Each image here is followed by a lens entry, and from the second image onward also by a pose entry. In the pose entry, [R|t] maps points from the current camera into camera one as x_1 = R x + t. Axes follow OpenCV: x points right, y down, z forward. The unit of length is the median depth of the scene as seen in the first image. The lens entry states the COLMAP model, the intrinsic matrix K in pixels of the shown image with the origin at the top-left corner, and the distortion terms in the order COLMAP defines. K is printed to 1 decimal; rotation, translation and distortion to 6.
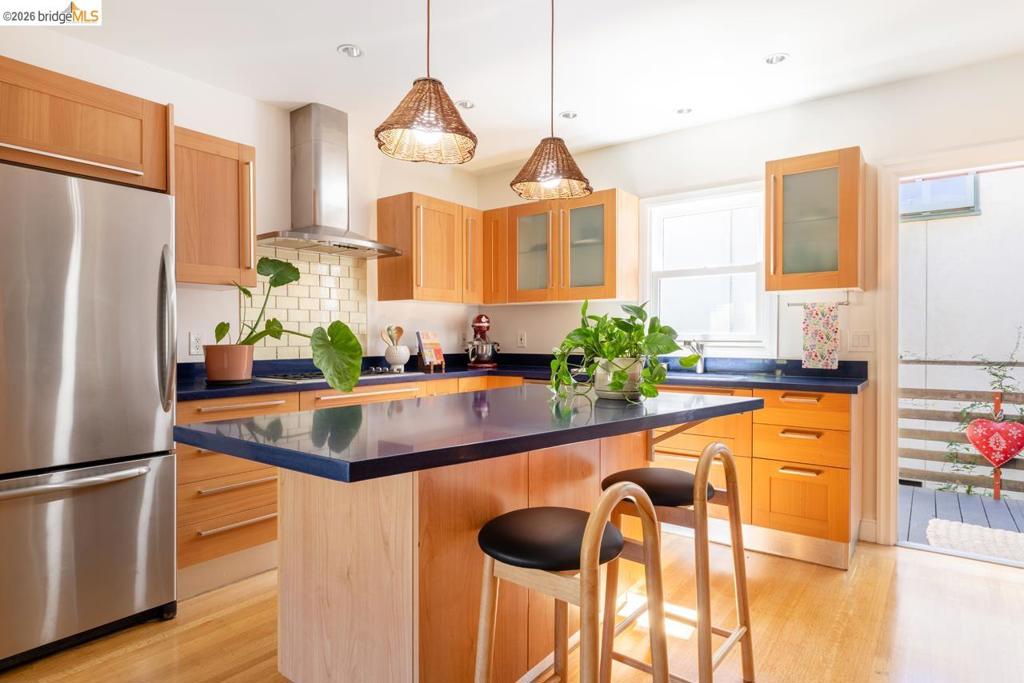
lens RADIAL K [[552.7, 0, 512.8], [0, 552.7, 341.5], [0, 0, 1]] dist [-0.001313, -0.001448]
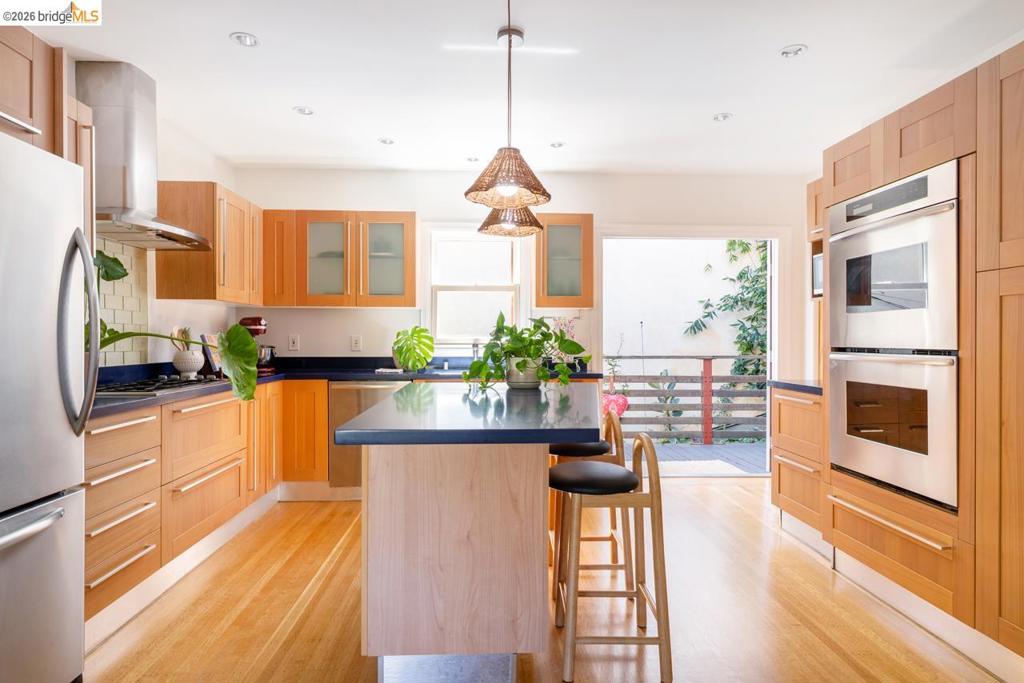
lens RADIAL K [[552.7, 0, 485.8], [0, 552.7, 342.4], [0, 0, 1]] dist [-0.001313, -0.001448]
pose [[0.783916, -0.003019, 0.620860, -0.394233], [0.002999, 0.999995, 0.001076, -0.005037], [-0.620860, 0.001018, 0.783921, 0.003954]]
